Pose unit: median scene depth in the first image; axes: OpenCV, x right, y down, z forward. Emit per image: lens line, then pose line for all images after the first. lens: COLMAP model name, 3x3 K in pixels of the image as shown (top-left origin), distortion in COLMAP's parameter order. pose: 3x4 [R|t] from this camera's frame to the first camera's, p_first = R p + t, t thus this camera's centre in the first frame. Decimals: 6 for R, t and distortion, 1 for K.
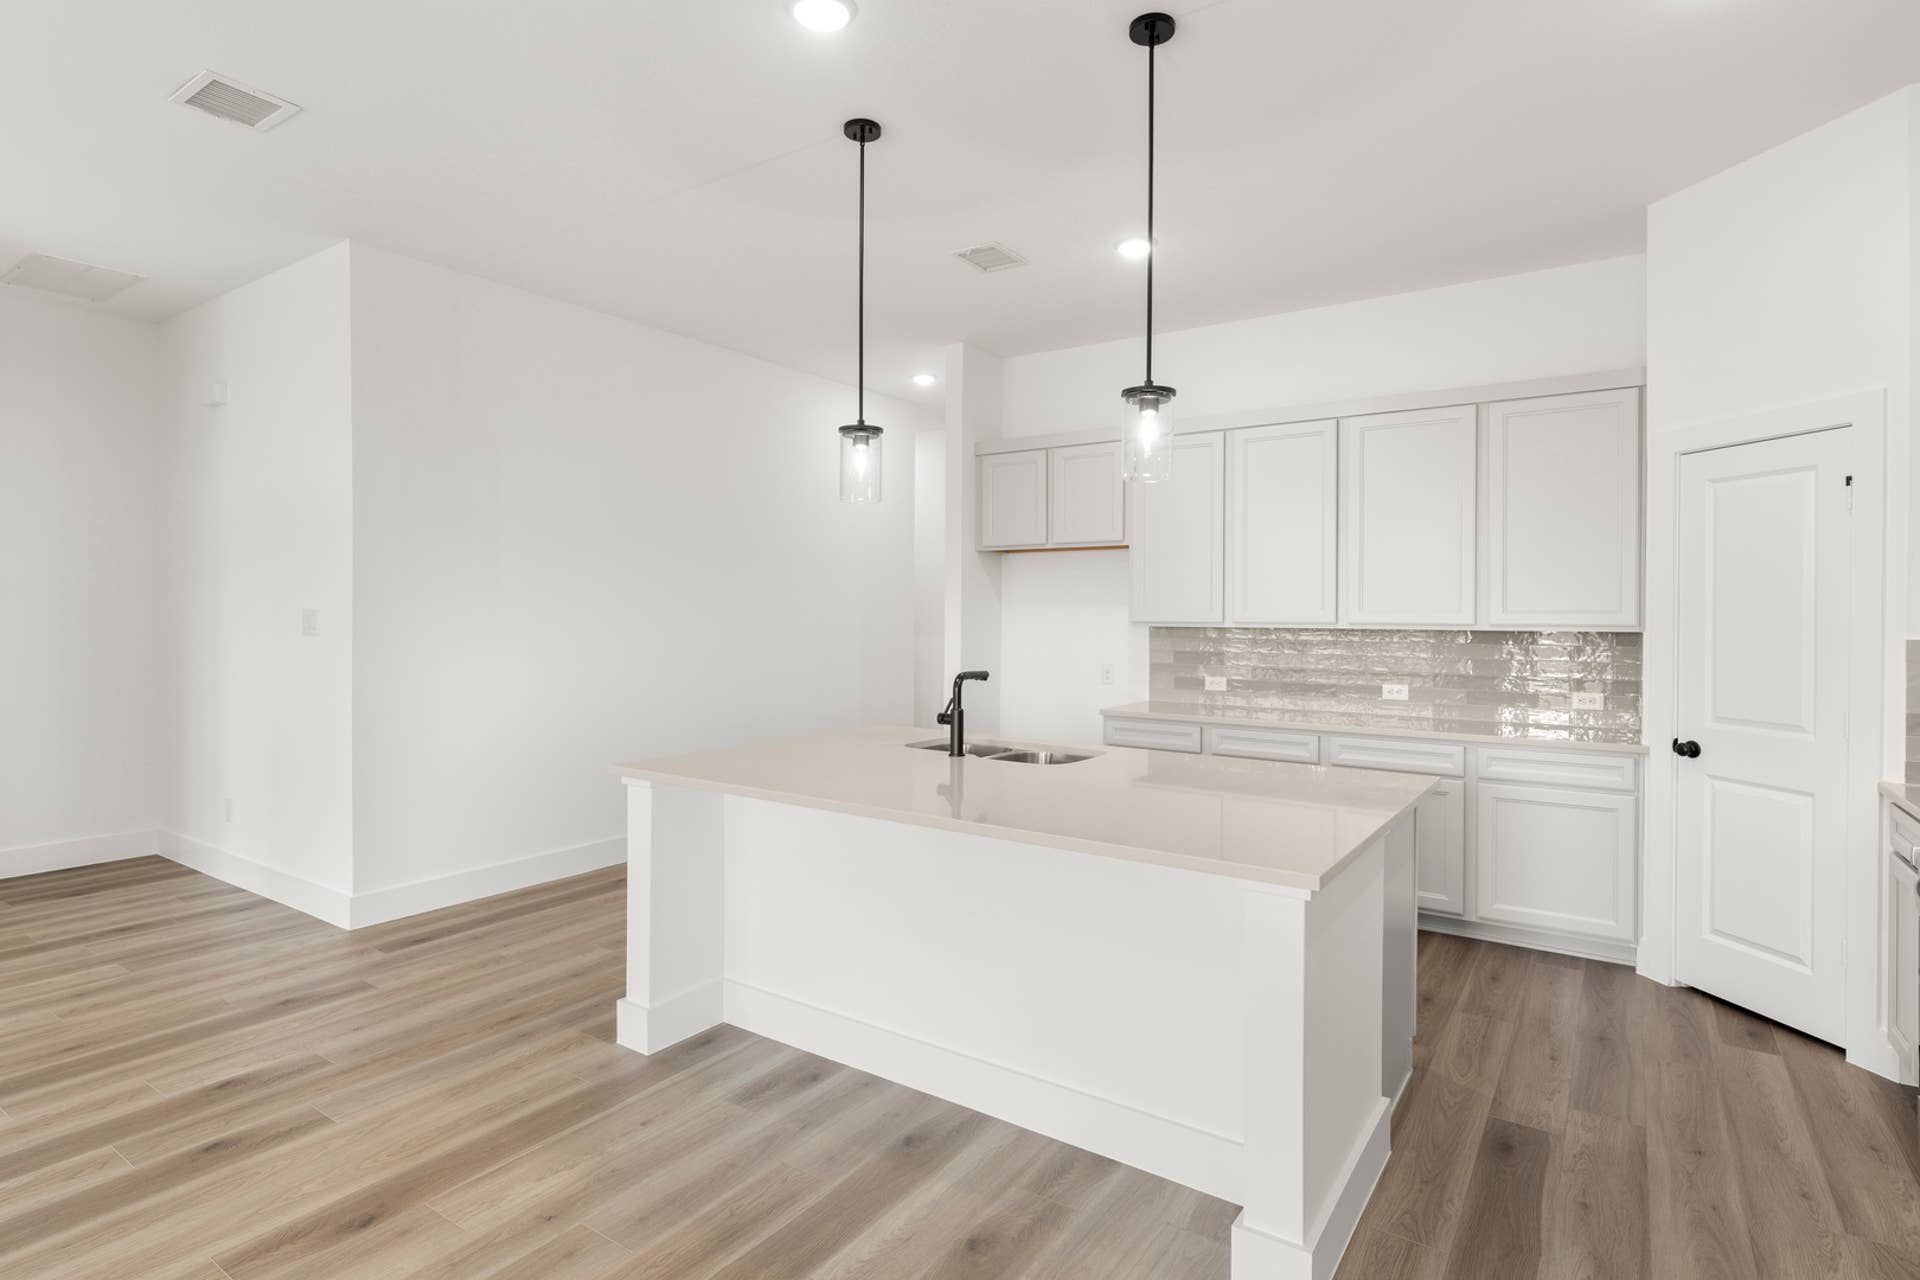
lens RADIAL K [[967.9, 0, 954.5], [0, 967.9, 624.5], [0, 0, 1]] dist [0.000725, 0.000045]
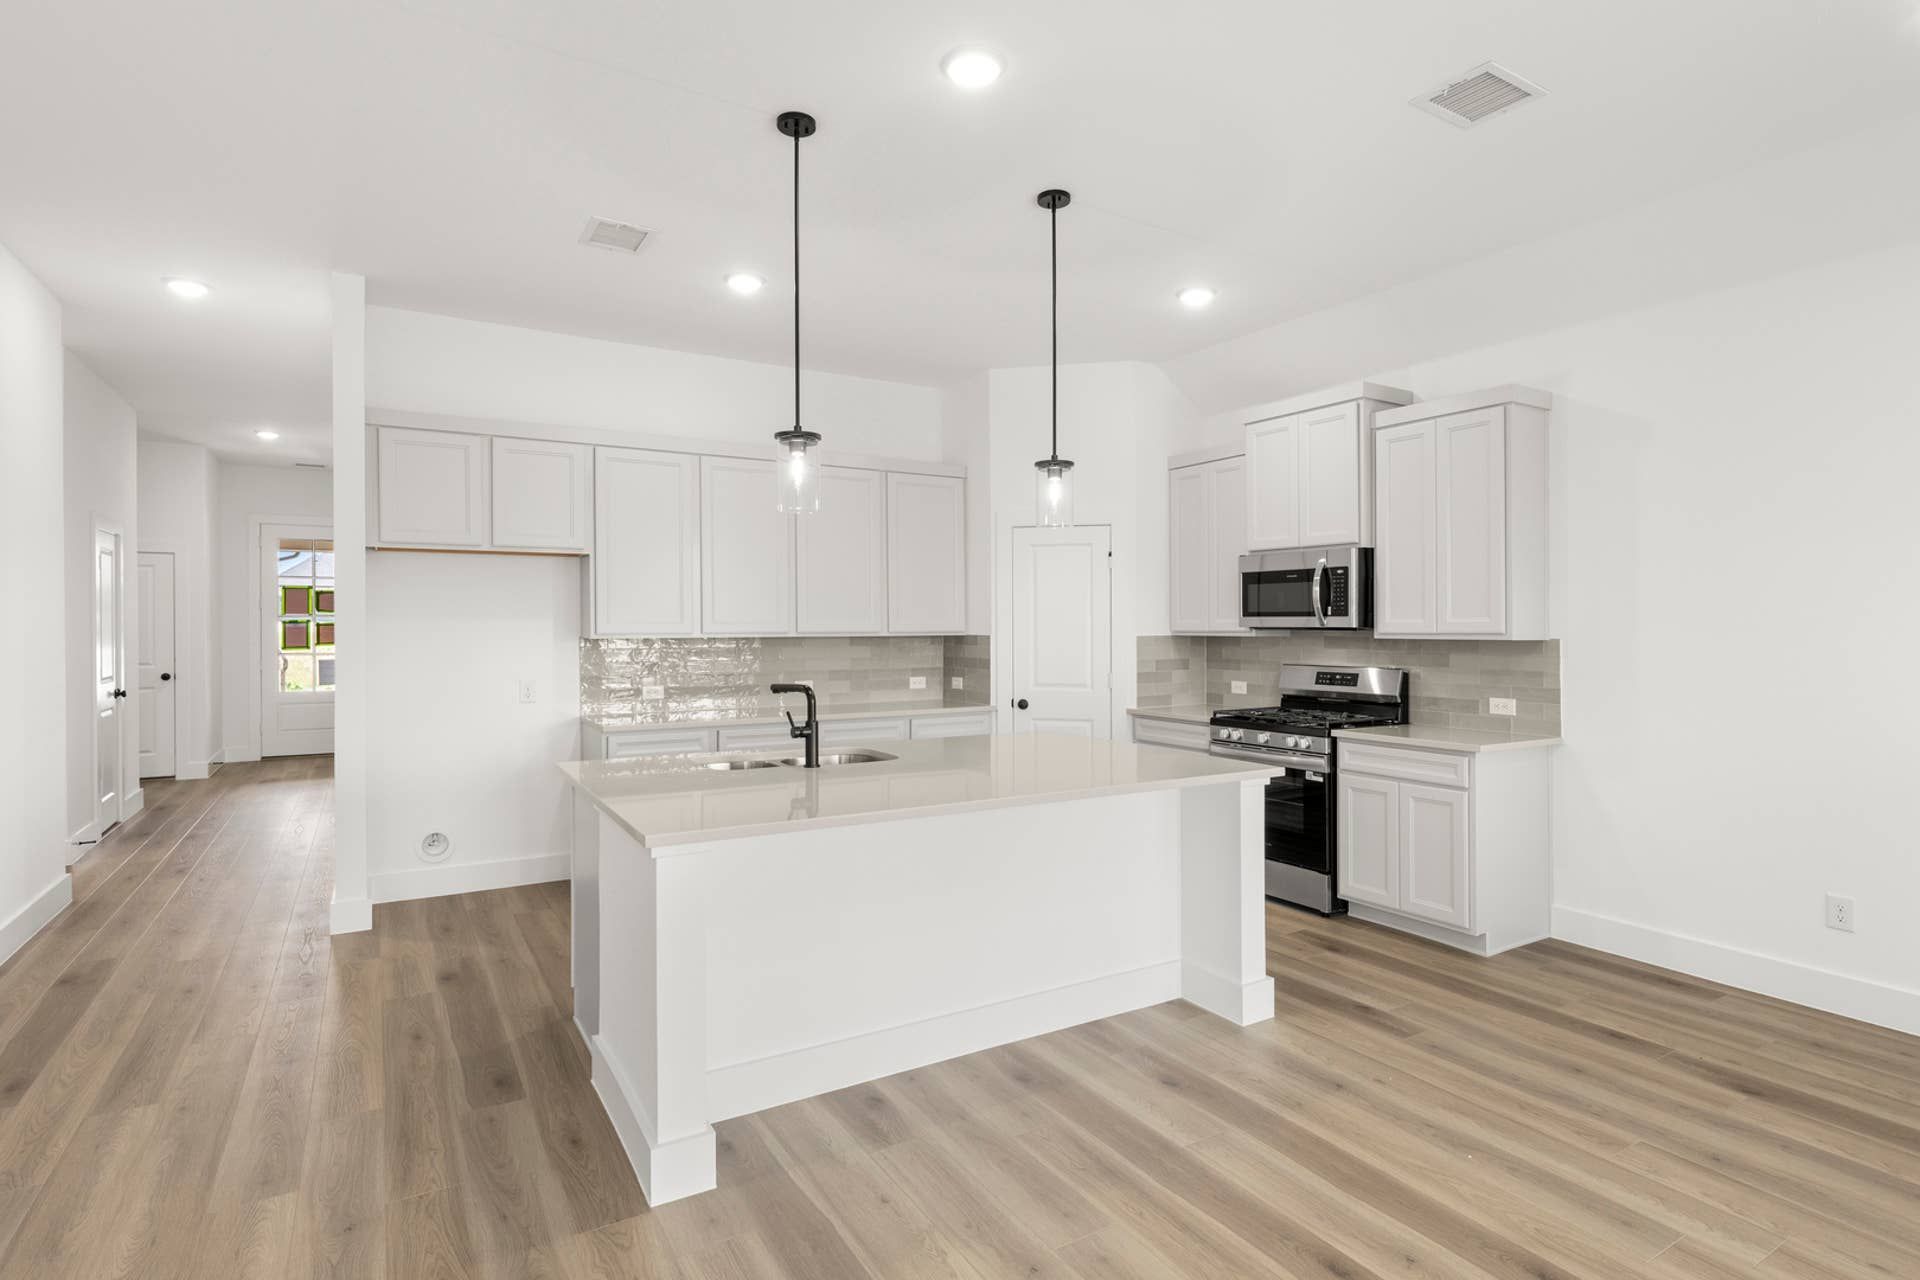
lens RADIAL K [[956.0, 0, 950.6], [0, 956.0, 632.0], [0, 0, 1]] dist [0.000977, 0.000285]
pose [[0.423179, -0.014429, 0.905931, -0.886419], [0.012429, 0.999872, 0.010119, -0.016578], [-0.905961, 0.006978, 0.423304, 0.460318]]
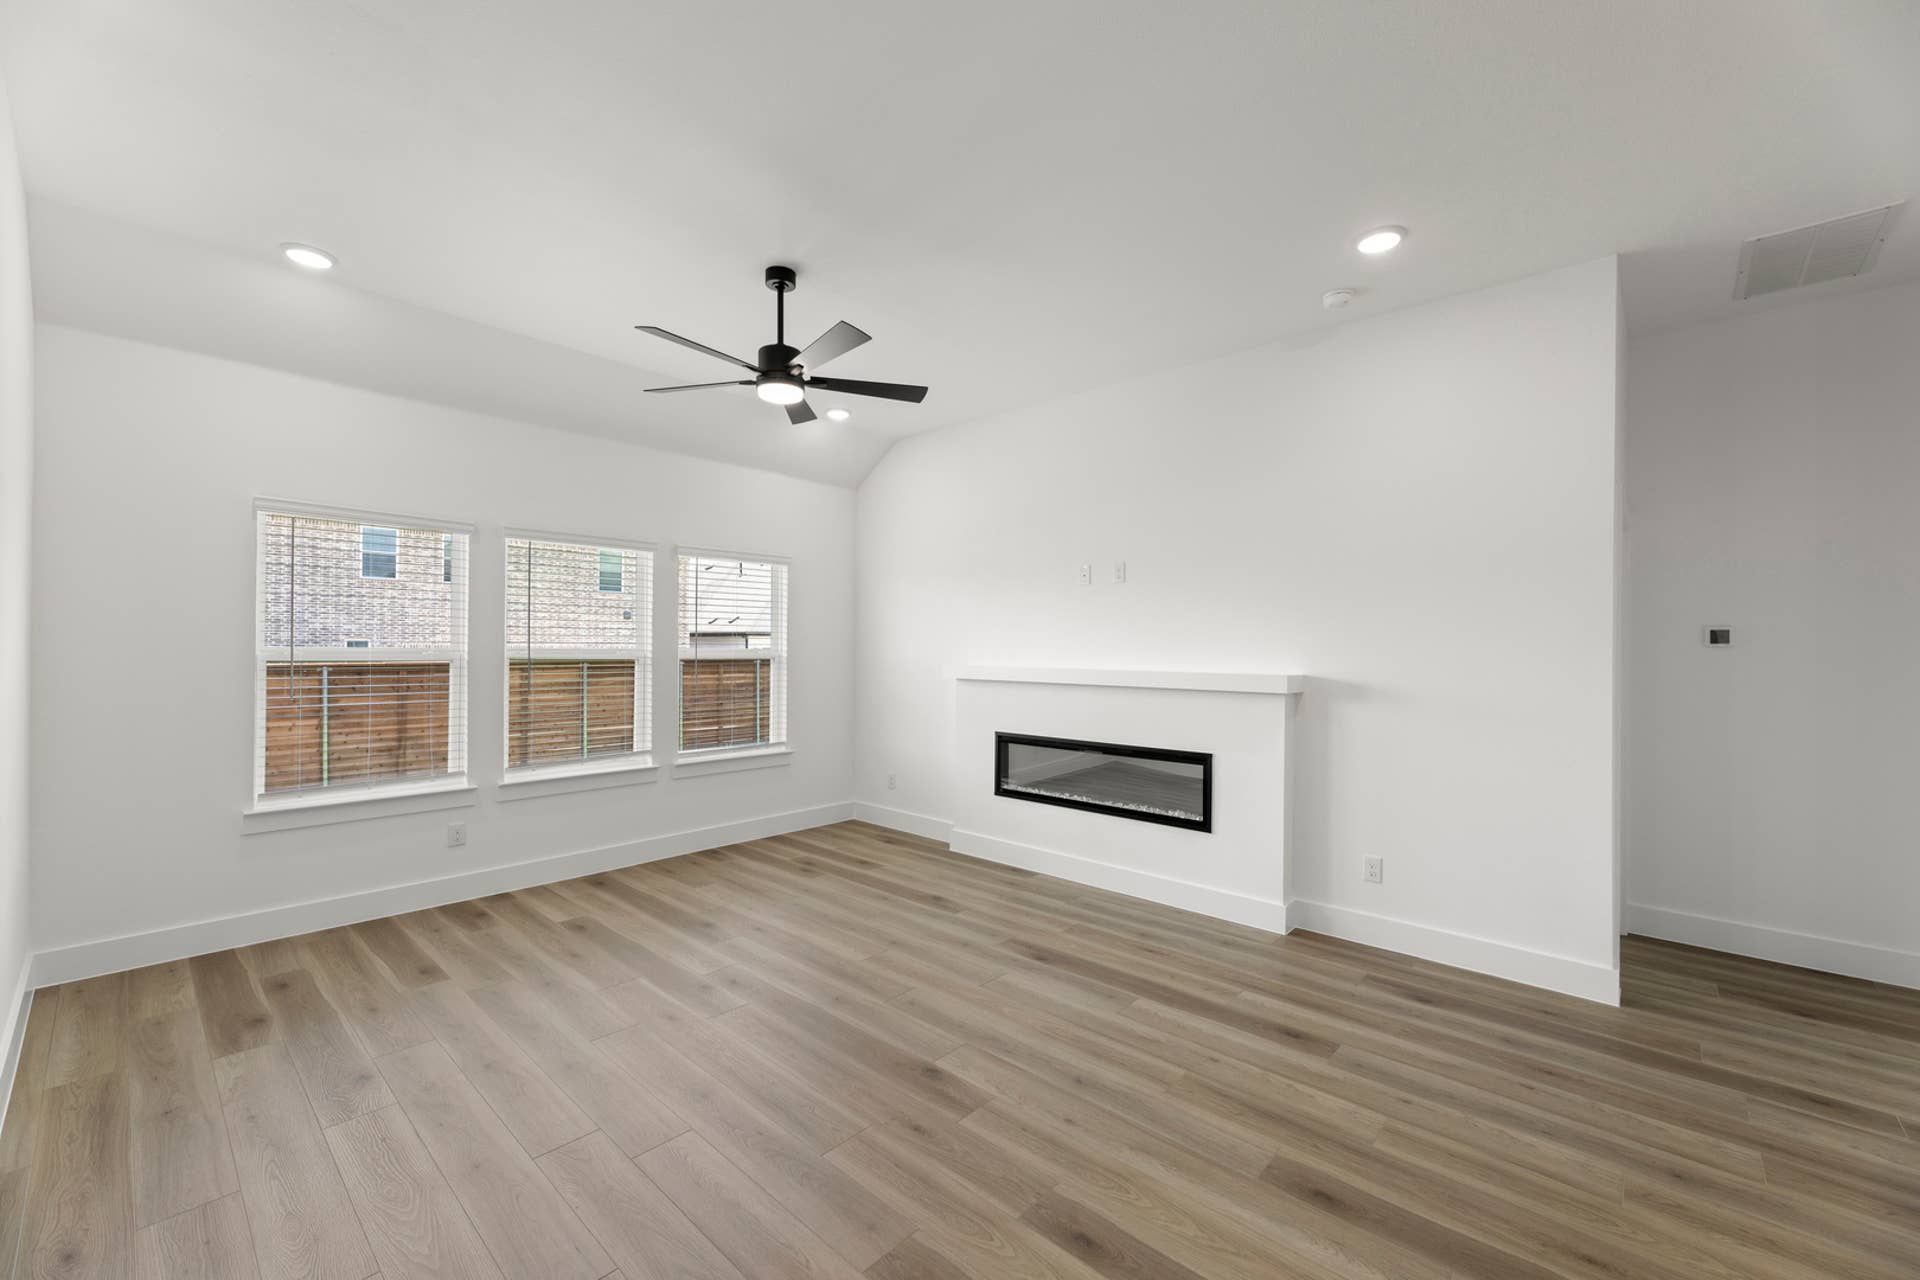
lens RADIAL K [[762.1, 0, 957.4], [0, 762.1, 651.1], [0, 0, 1]] dist [0.000585, -0.000064]
pose [[-0.143139, -0.004216, -0.989694, -0.256001], [-0.019507, 0.999809, -0.001438, -0.012038], [0.989510, 0.019100, -0.143194, 0.567087]]
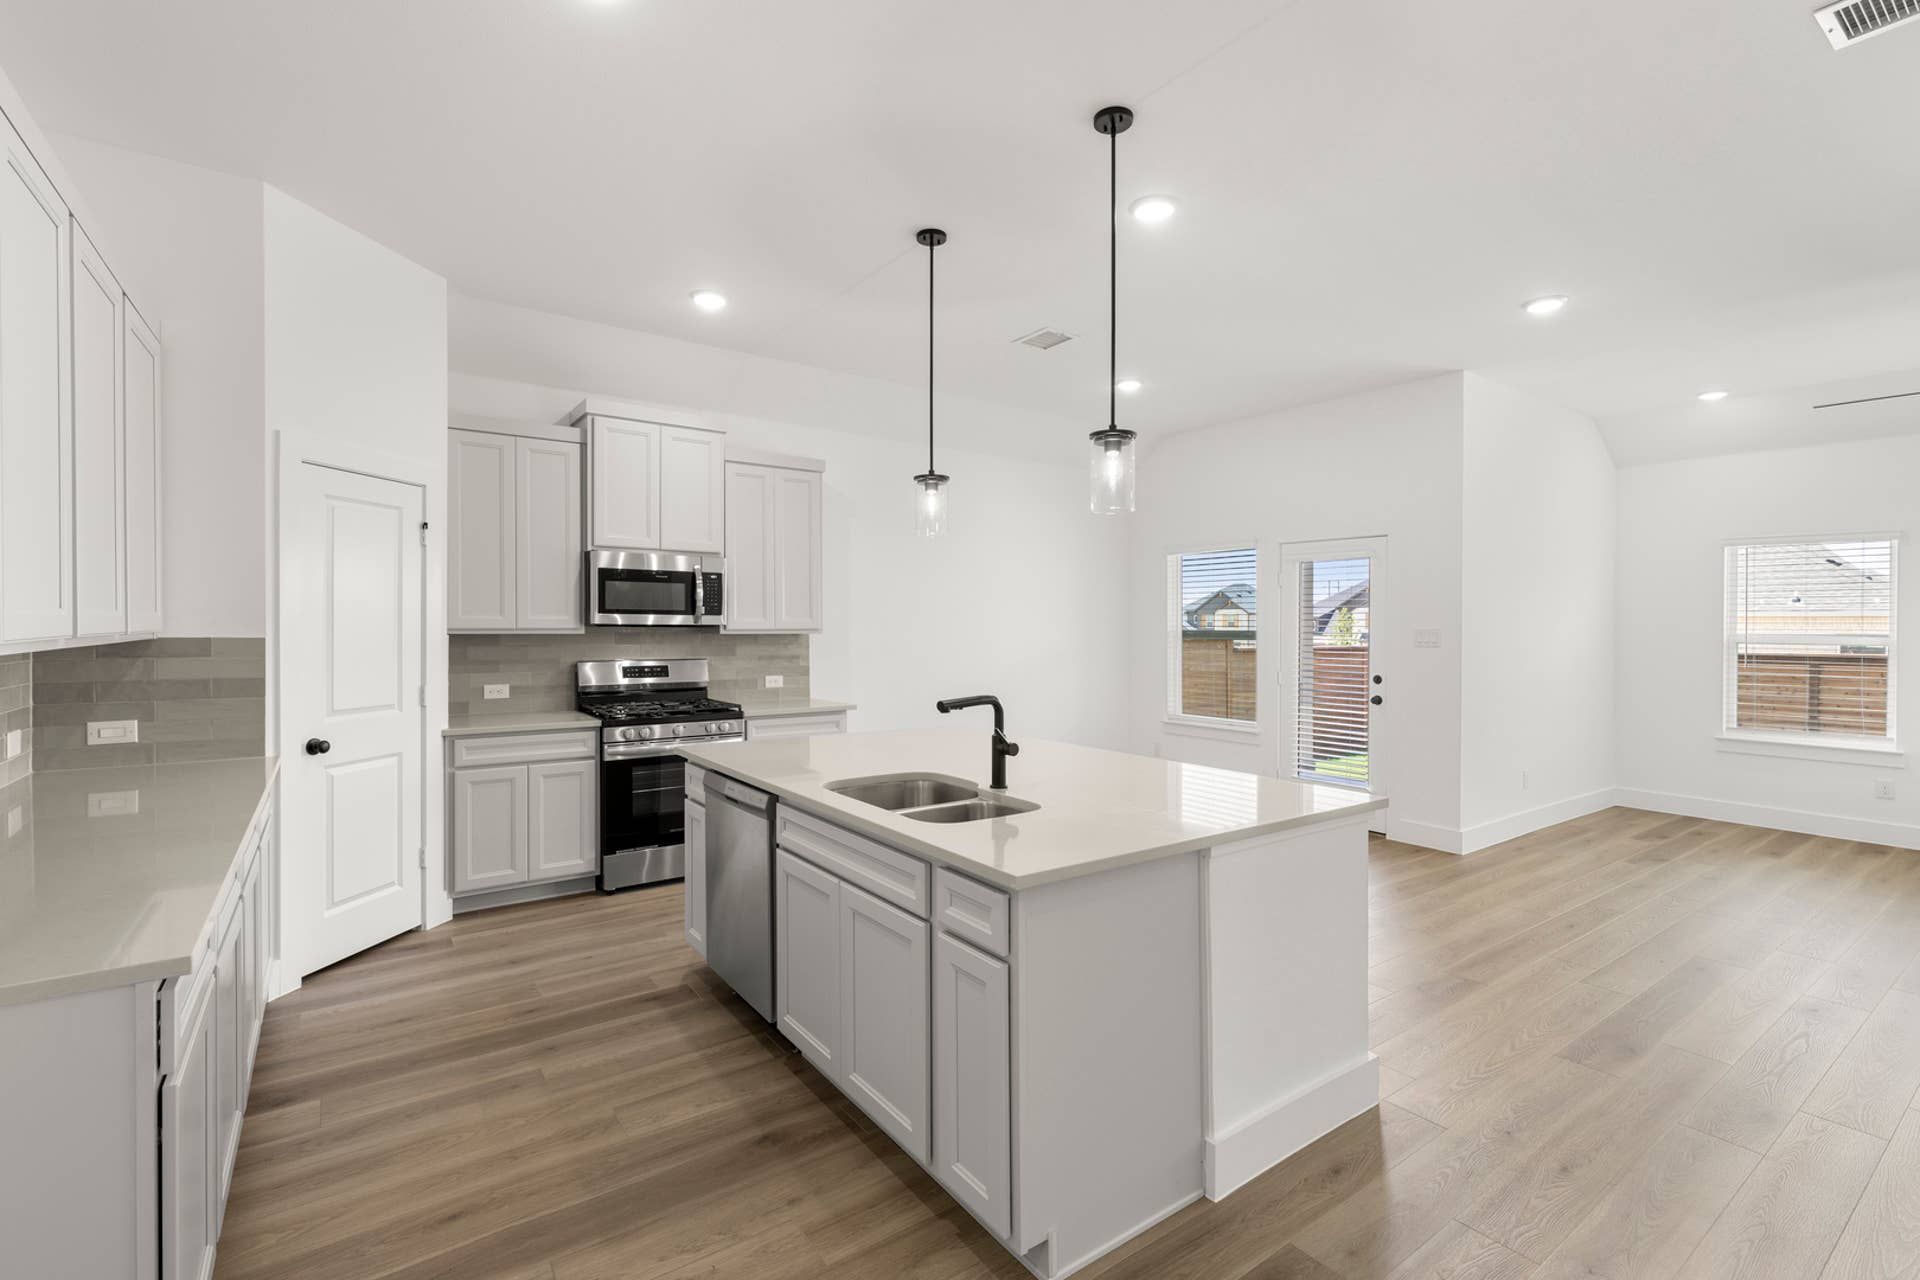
lens RADIAL K [[876.4, 0, 953.4], [0, 876.4, 623.8], [0, 0, 1]] dist [0.002133, 0.000401]
pose [[-0.940271, -0.013634, 0.340153, -0.239283], [-0.010223, 0.999878, 0.011819, -0.026070], [-0.340272, 0.007636, -0.940296, 1.857416]]
